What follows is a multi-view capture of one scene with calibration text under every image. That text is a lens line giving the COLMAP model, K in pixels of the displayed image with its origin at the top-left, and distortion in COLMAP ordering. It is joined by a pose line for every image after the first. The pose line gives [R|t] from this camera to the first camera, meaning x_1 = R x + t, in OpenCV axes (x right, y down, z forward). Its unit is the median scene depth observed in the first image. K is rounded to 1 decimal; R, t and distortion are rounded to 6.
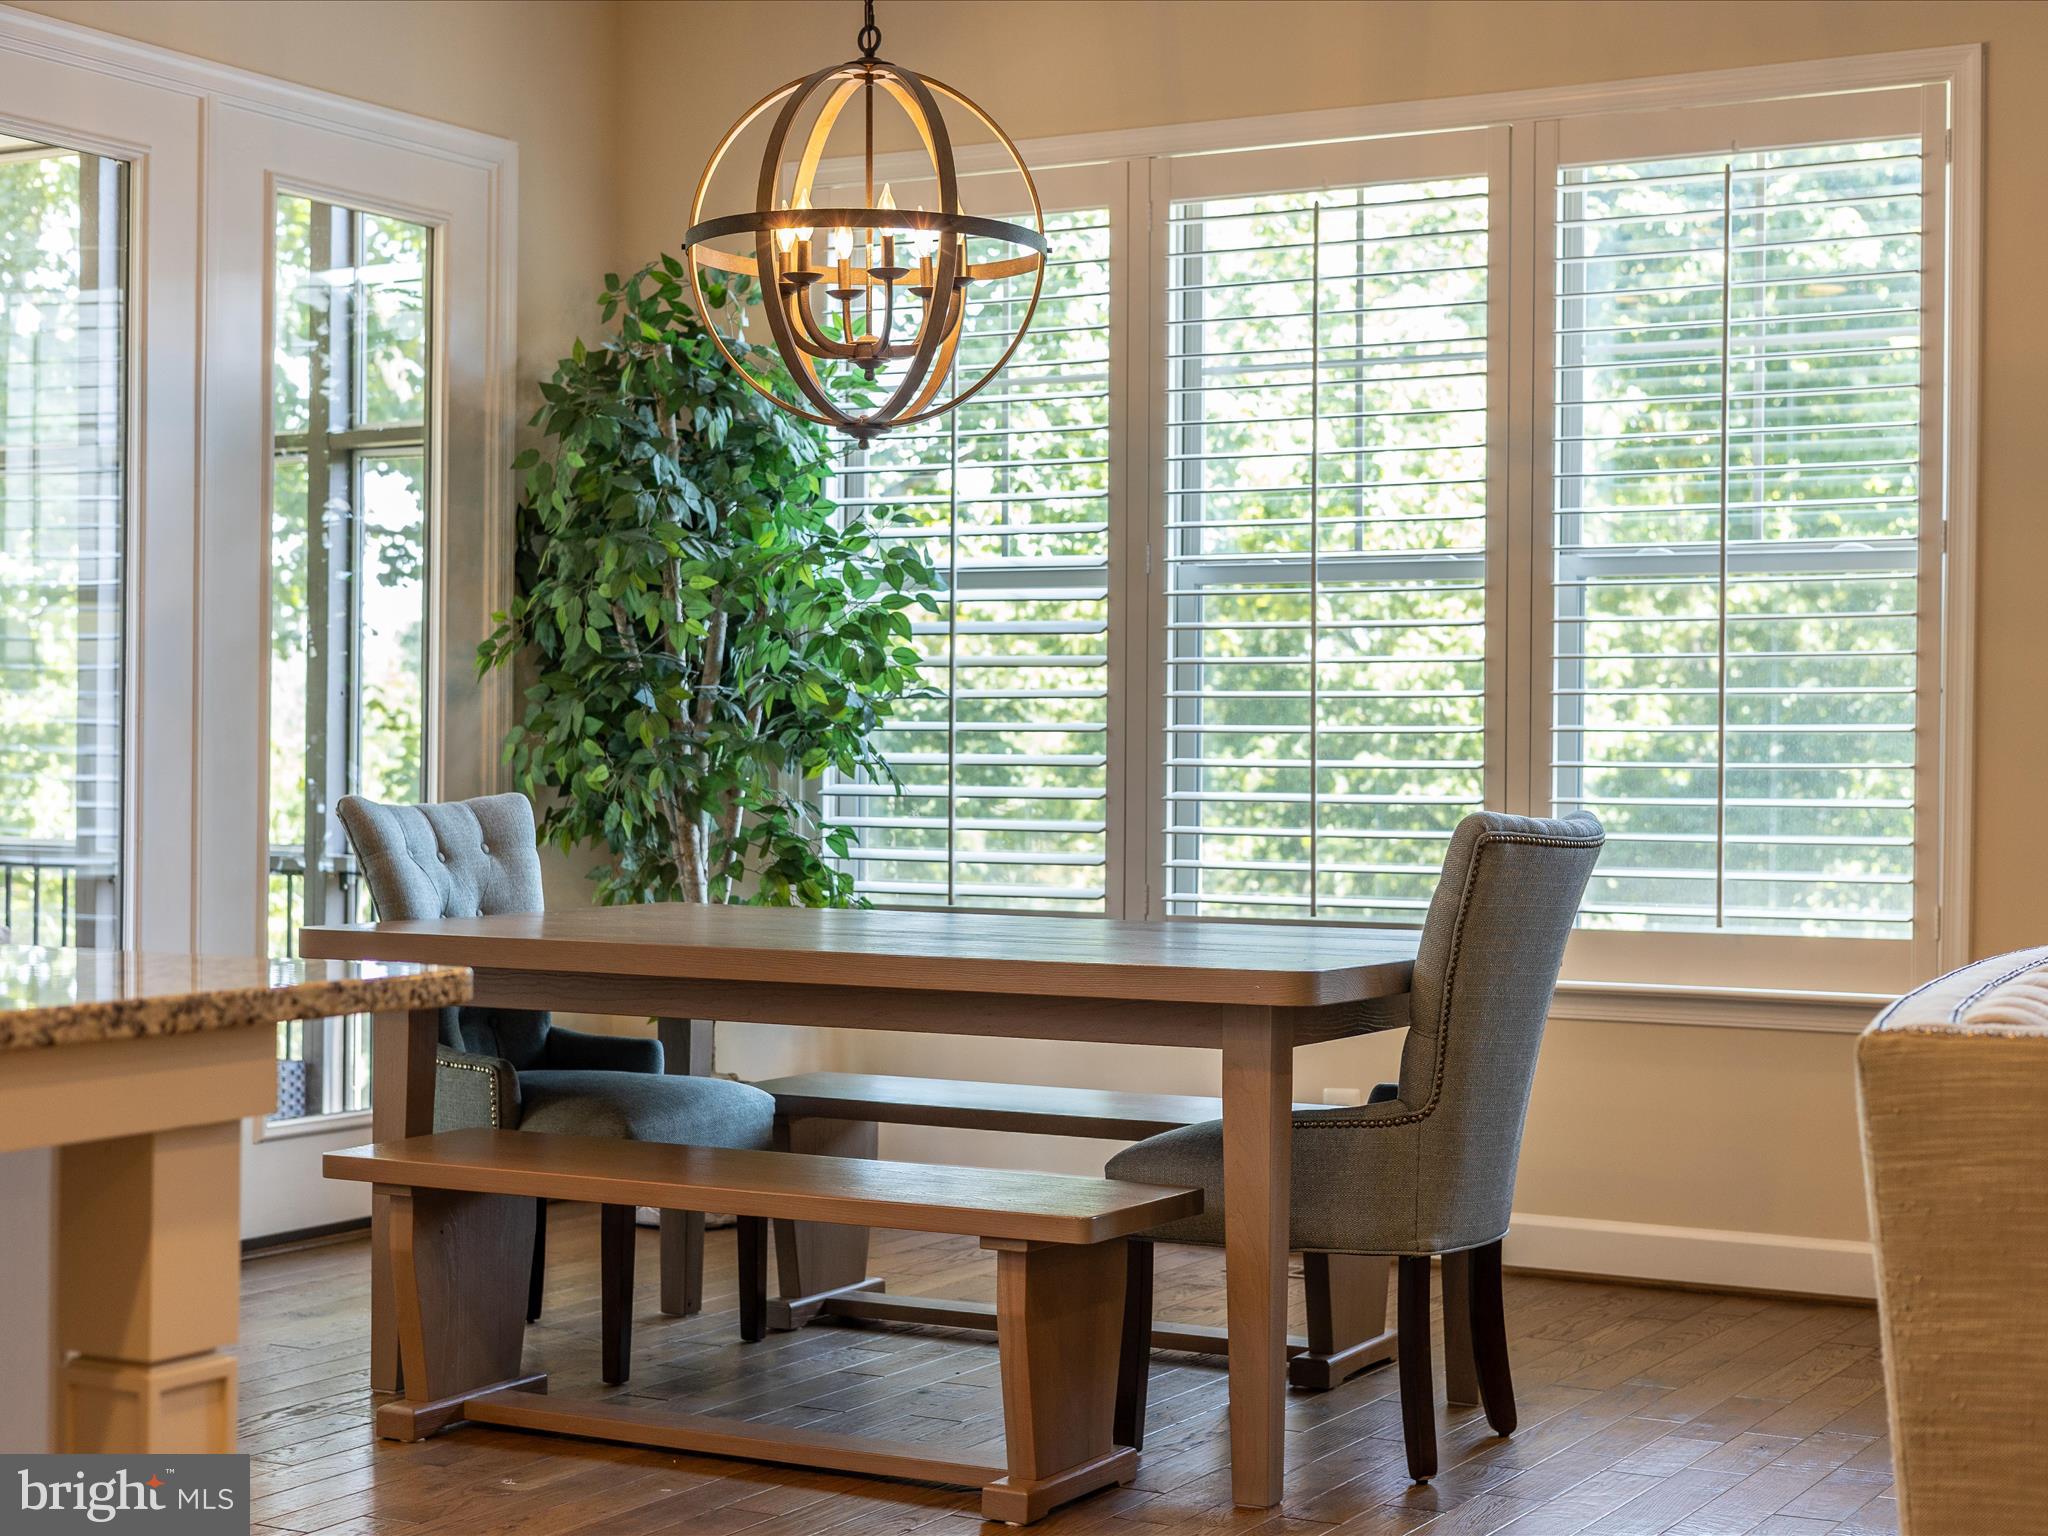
lens RADIAL K [[3263.6, 0, 1024.0], [0, 3263.6, 768.0], [0, 0, 1]] dist [-0.007594, -0.043227]
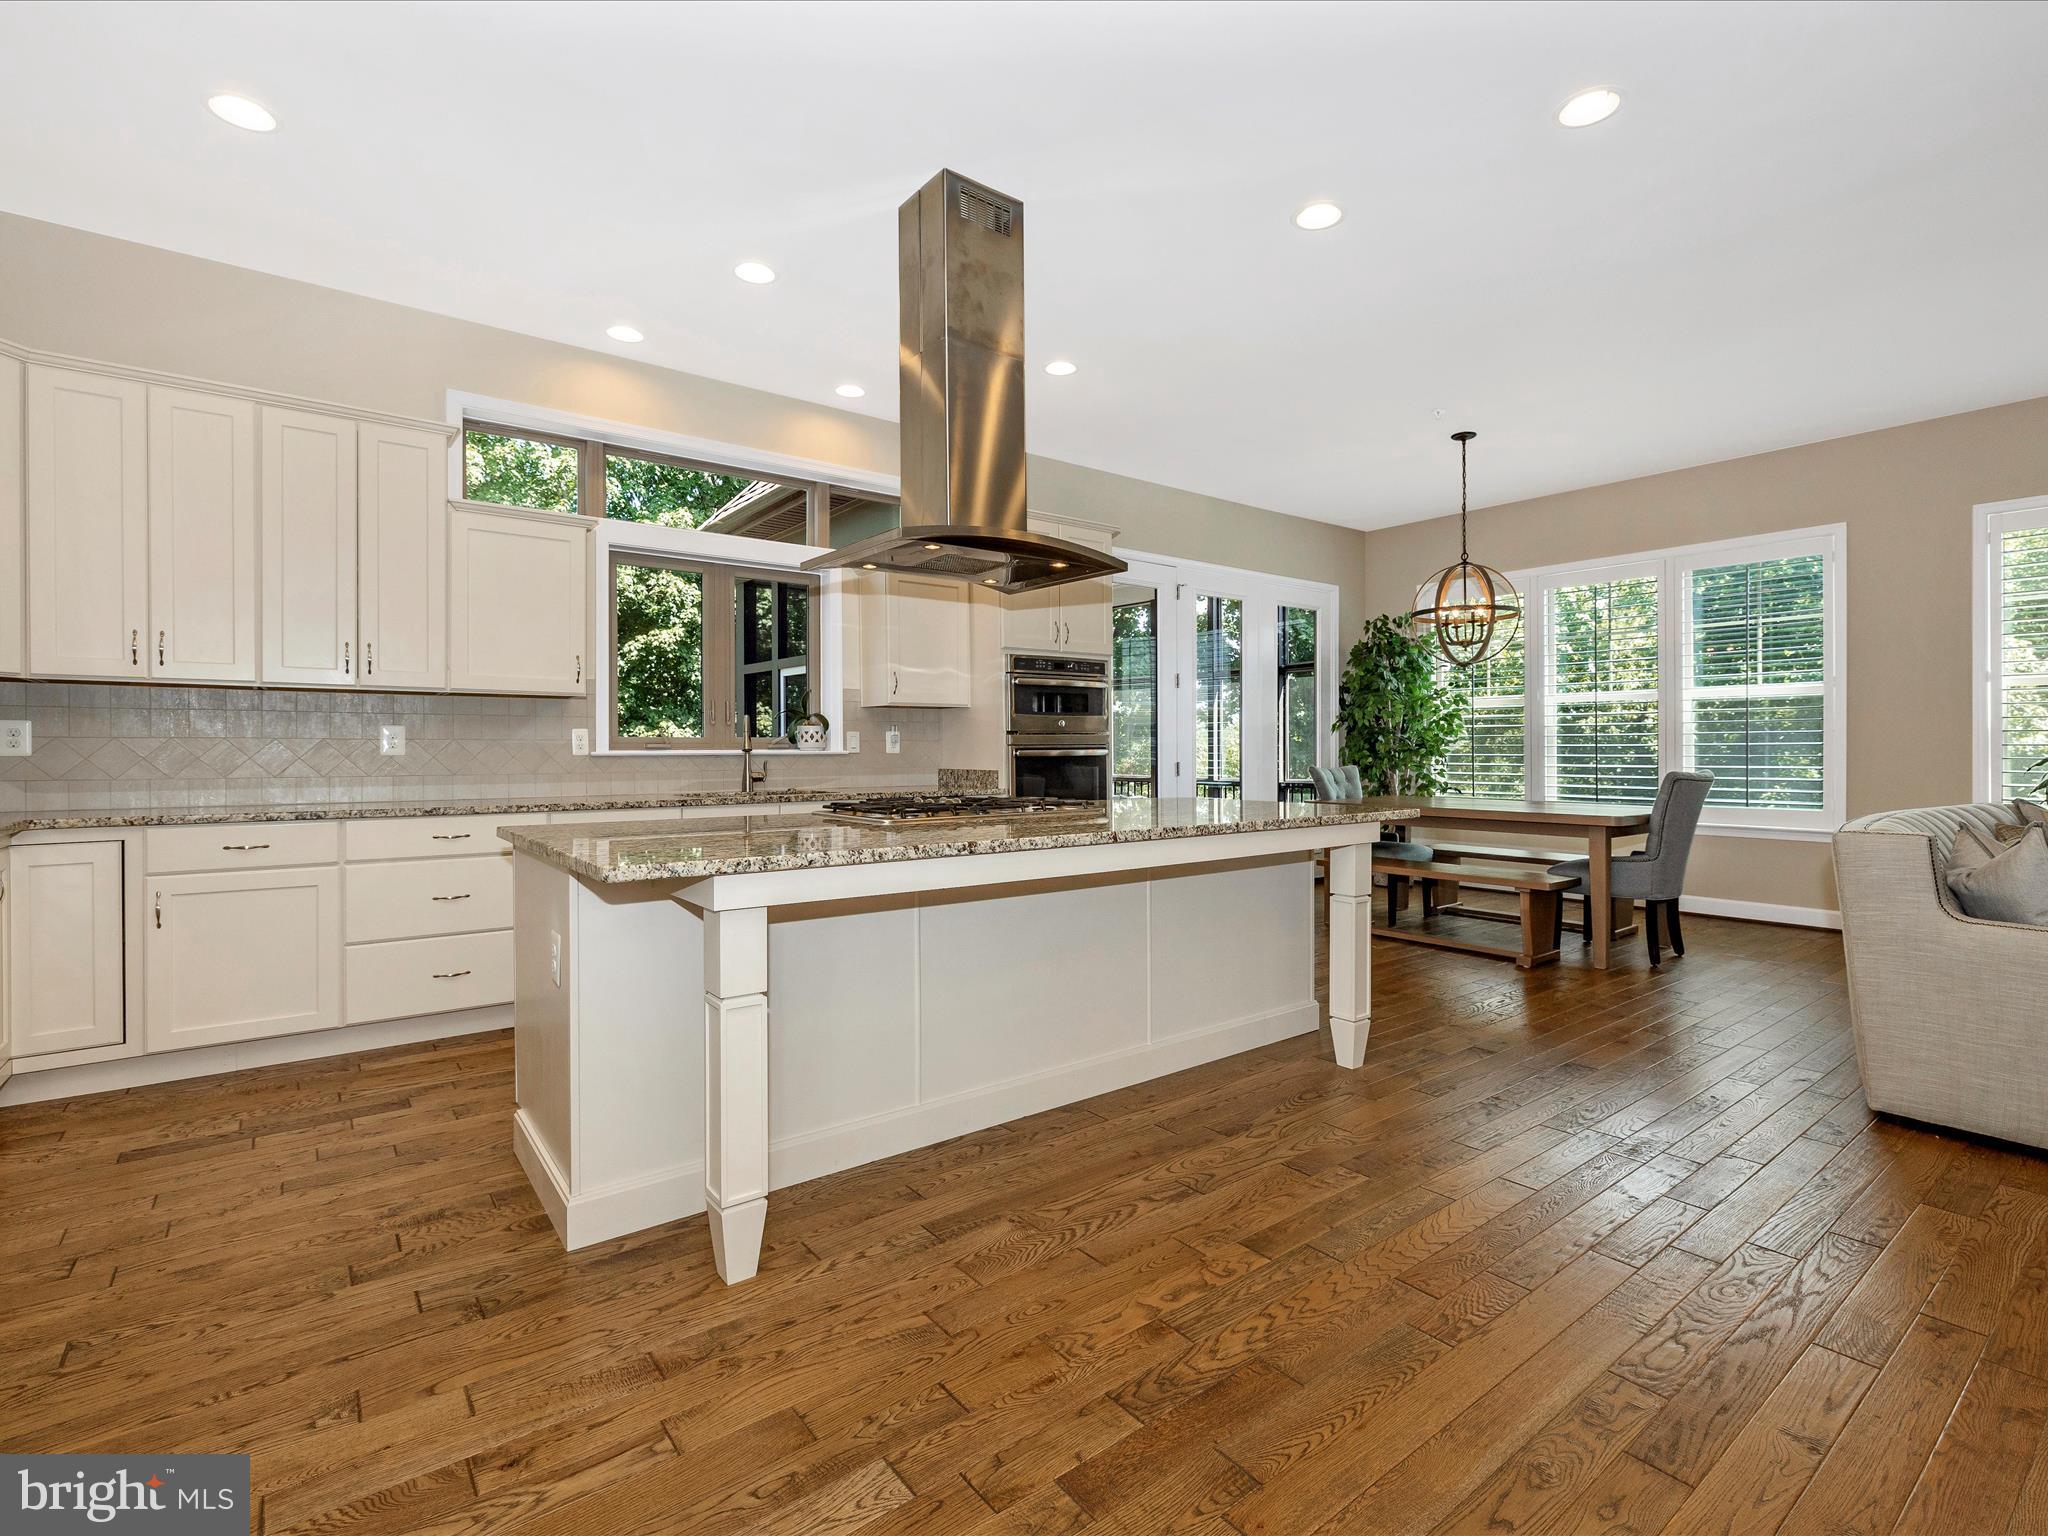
lens RADIAL K [[962.3, 0, 1028.8], [0, 962.3, 760.8], [0, 0, 1]] dist [0.001249, 0.000515]
pose [[0.918893, -0.005554, -0.394468, -0.066202], [0.007302, 0.999969, 0.002931, -0.003756], [0.394439, -0.005574, 0.918905, -0.151703]]
